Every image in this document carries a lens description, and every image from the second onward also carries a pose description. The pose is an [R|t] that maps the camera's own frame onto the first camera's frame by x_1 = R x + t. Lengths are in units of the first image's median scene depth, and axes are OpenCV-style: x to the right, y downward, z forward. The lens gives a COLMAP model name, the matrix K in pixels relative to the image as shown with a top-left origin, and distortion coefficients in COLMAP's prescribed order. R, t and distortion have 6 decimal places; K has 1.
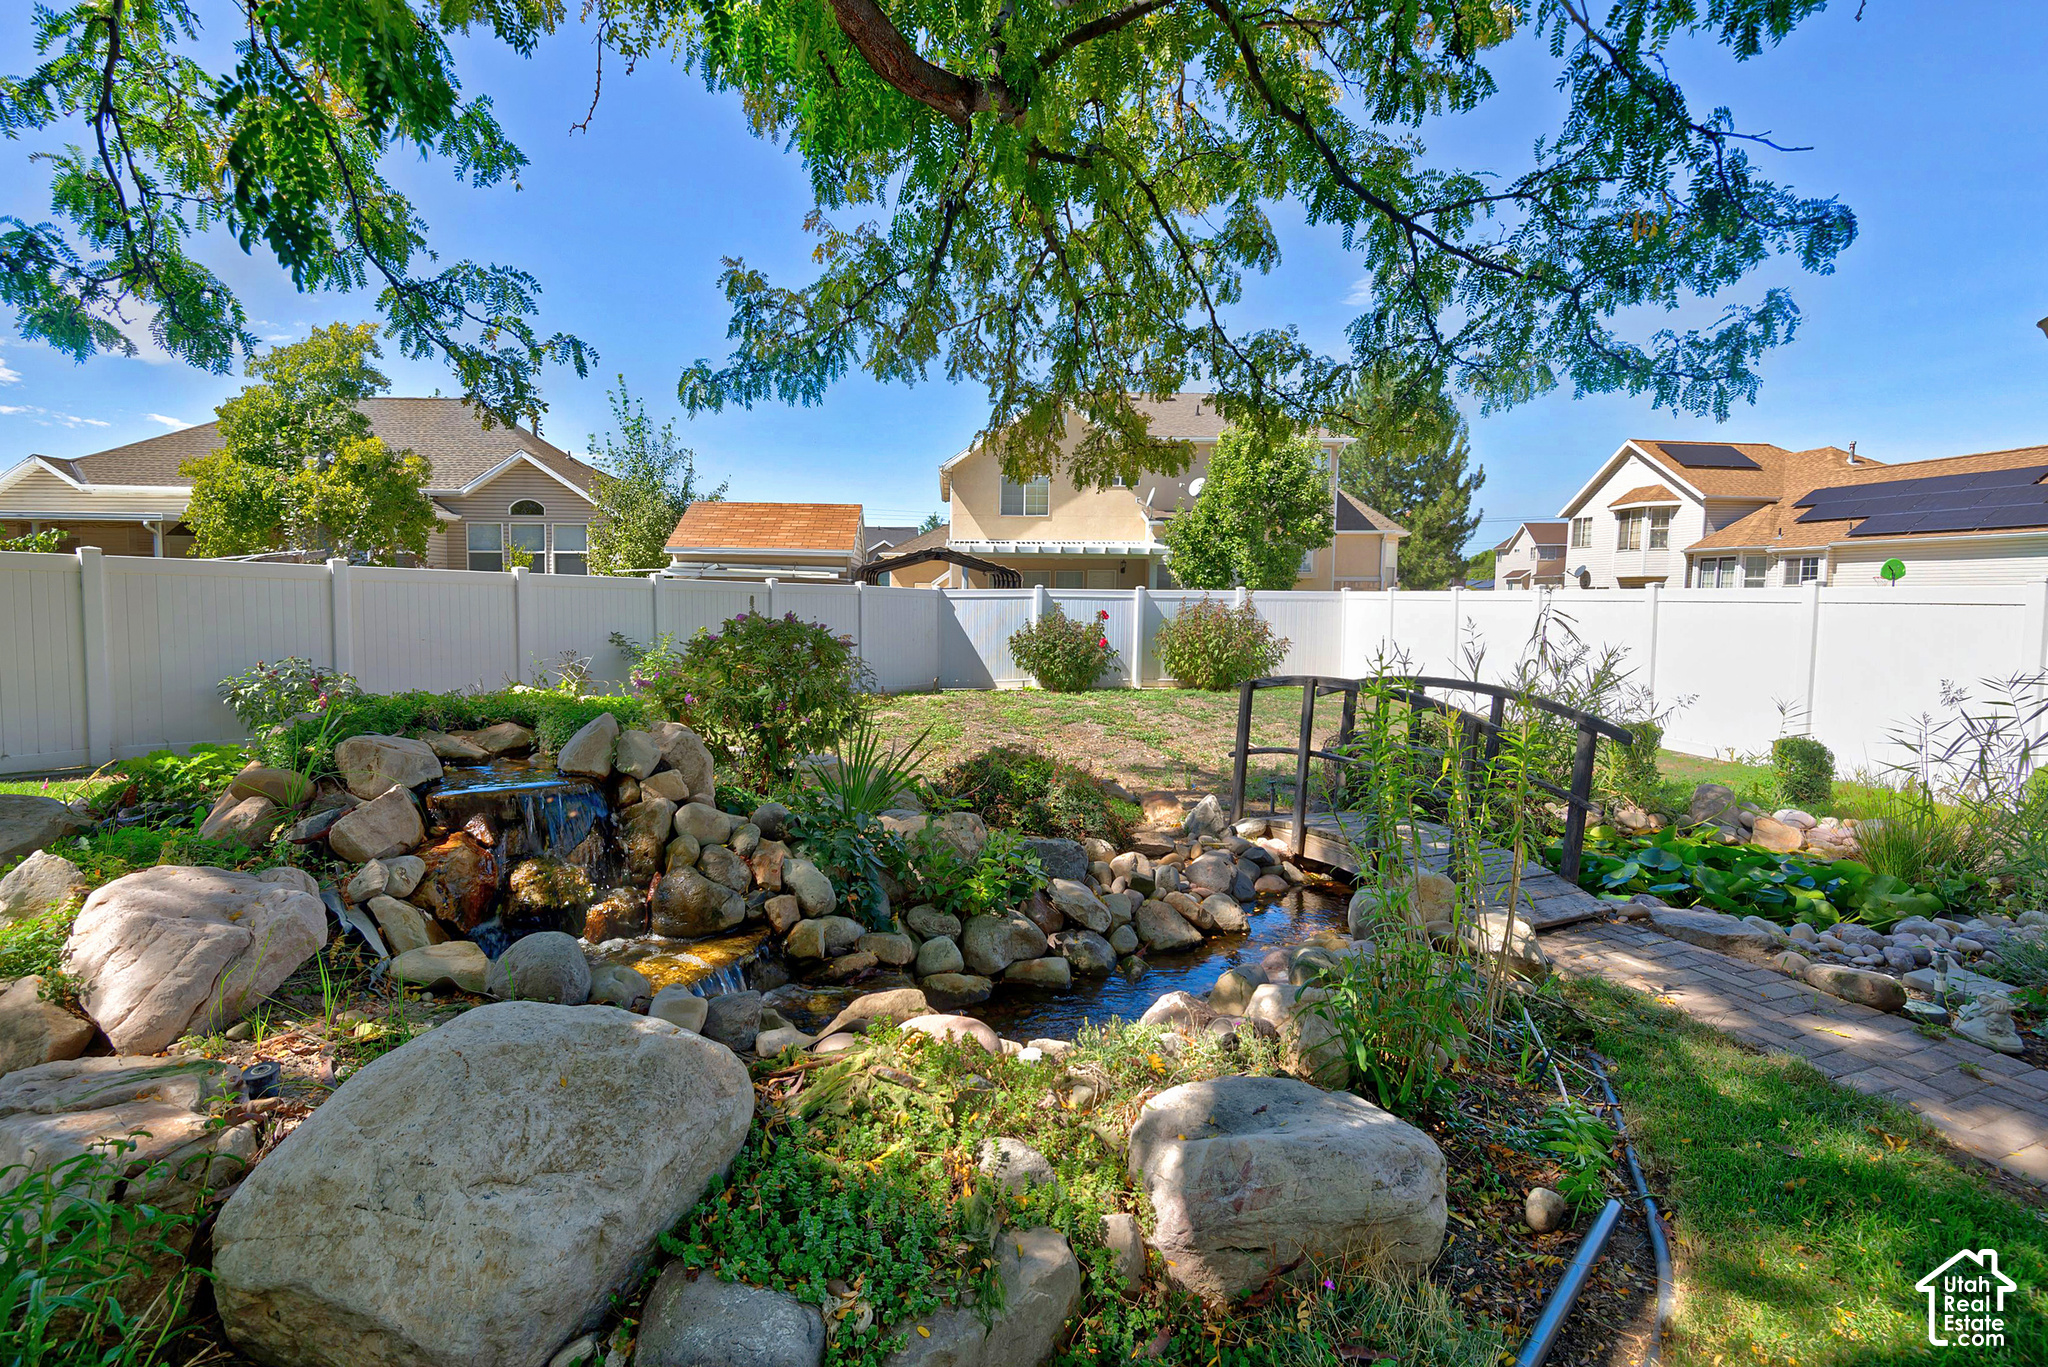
lens RADIAL K [[962.8, 0, 1051.4], [0, 962.8, 700.4], [0, 0, 1]] dist [0.030415, -0.020314]
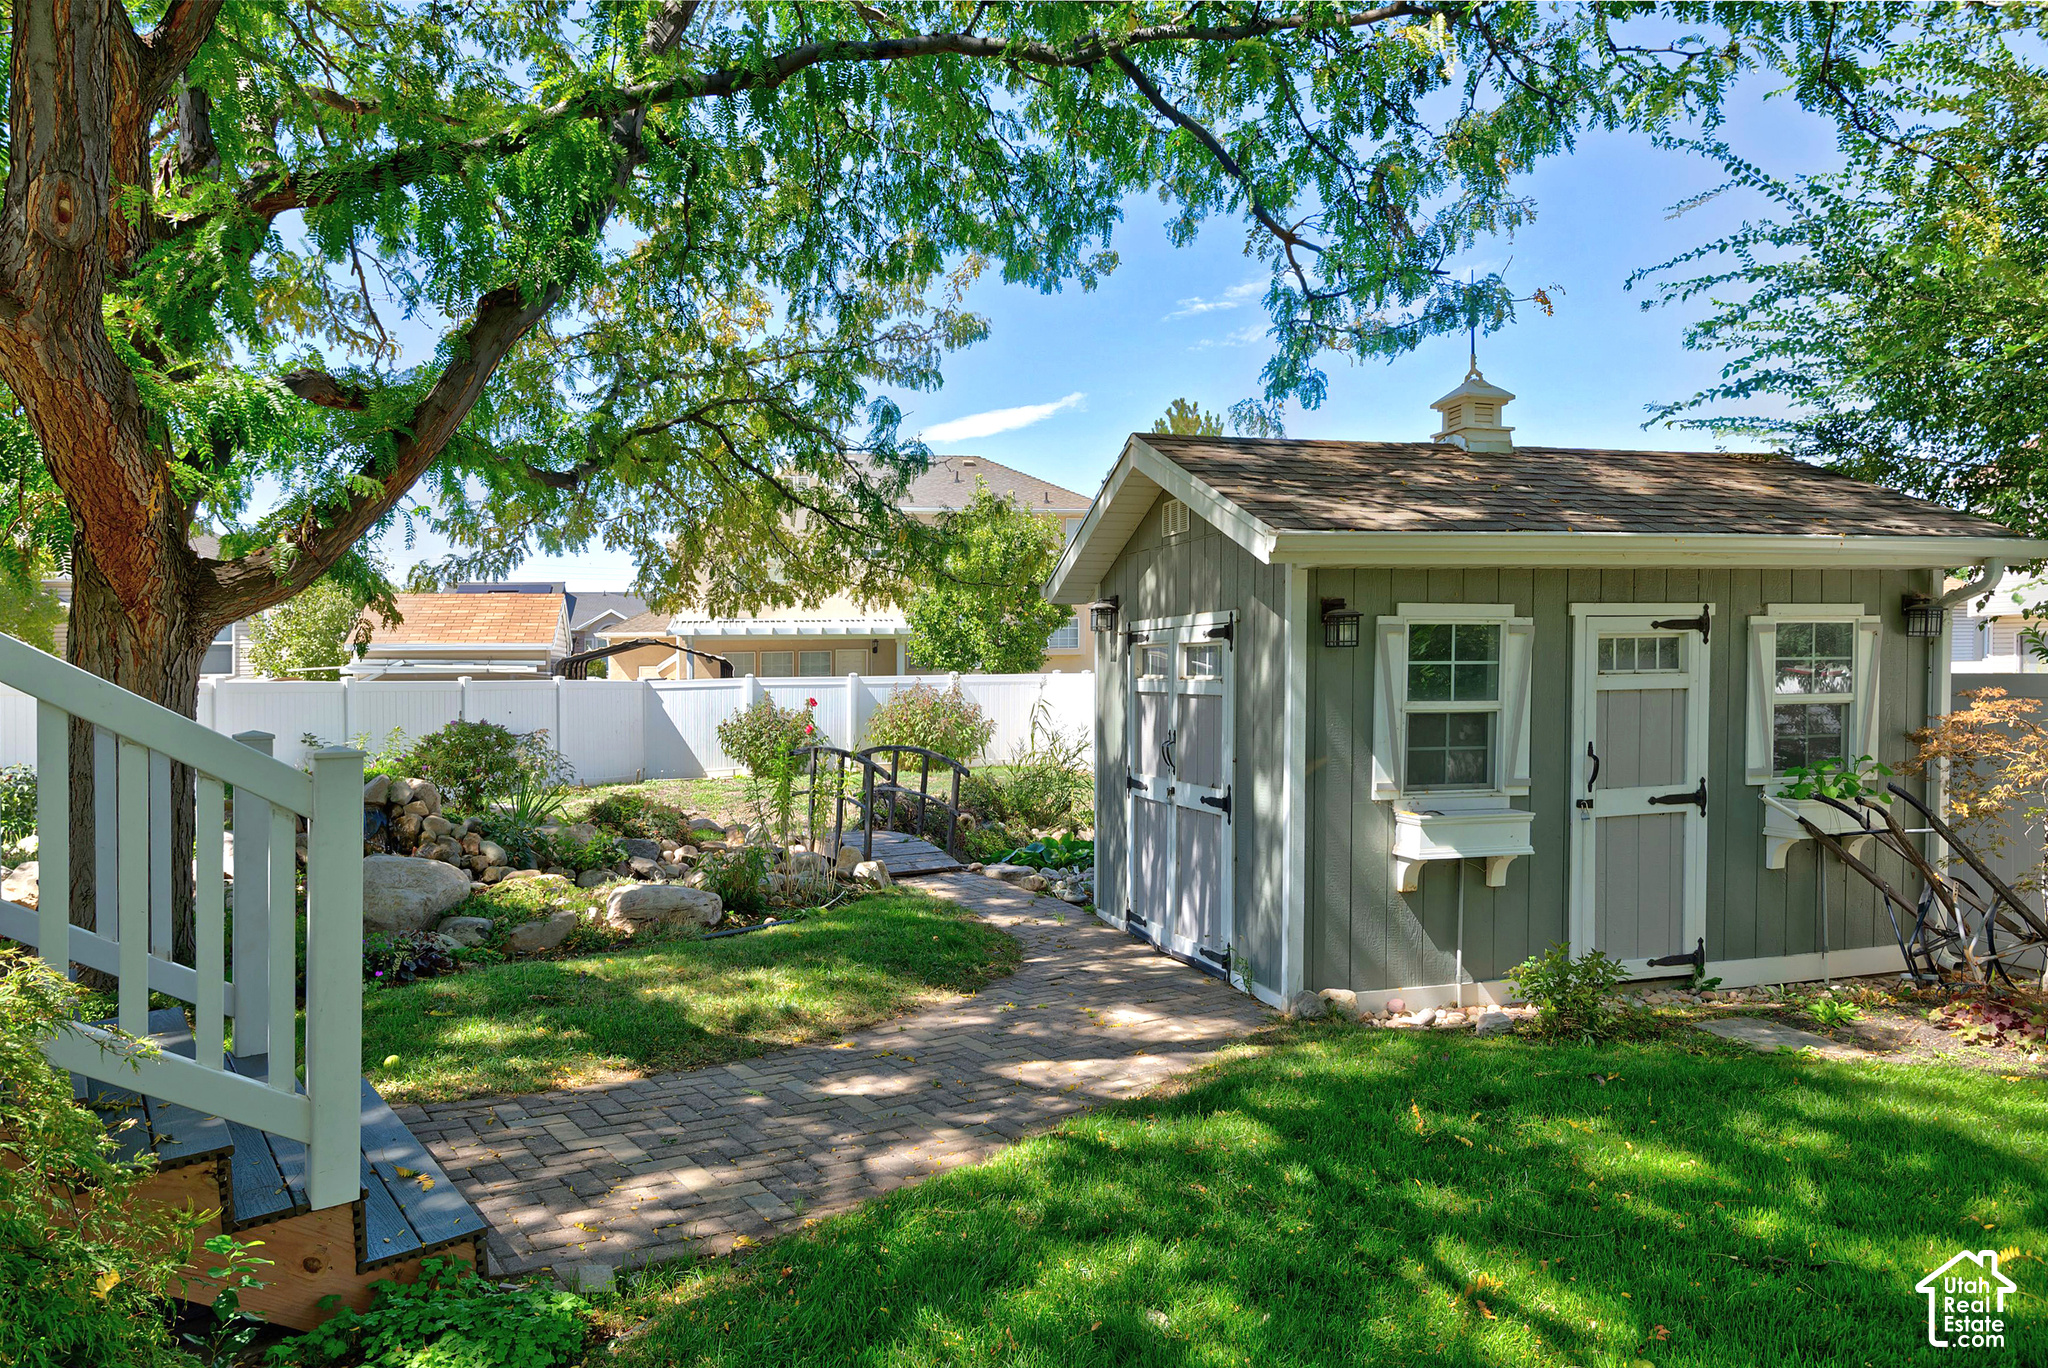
lens RADIAL K [[1131.4, 0, 1072.6], [0, 1131.4, 686.7], [0, 0, 1]] dist [-0.000233, -0.000303]
pose [[0.976363, -0.022419, 0.214972, 0.066412], [0.042664, 0.995028, -0.089998, 0.016173], [-0.211886, 0.097042, 0.972465, -0.245160]]
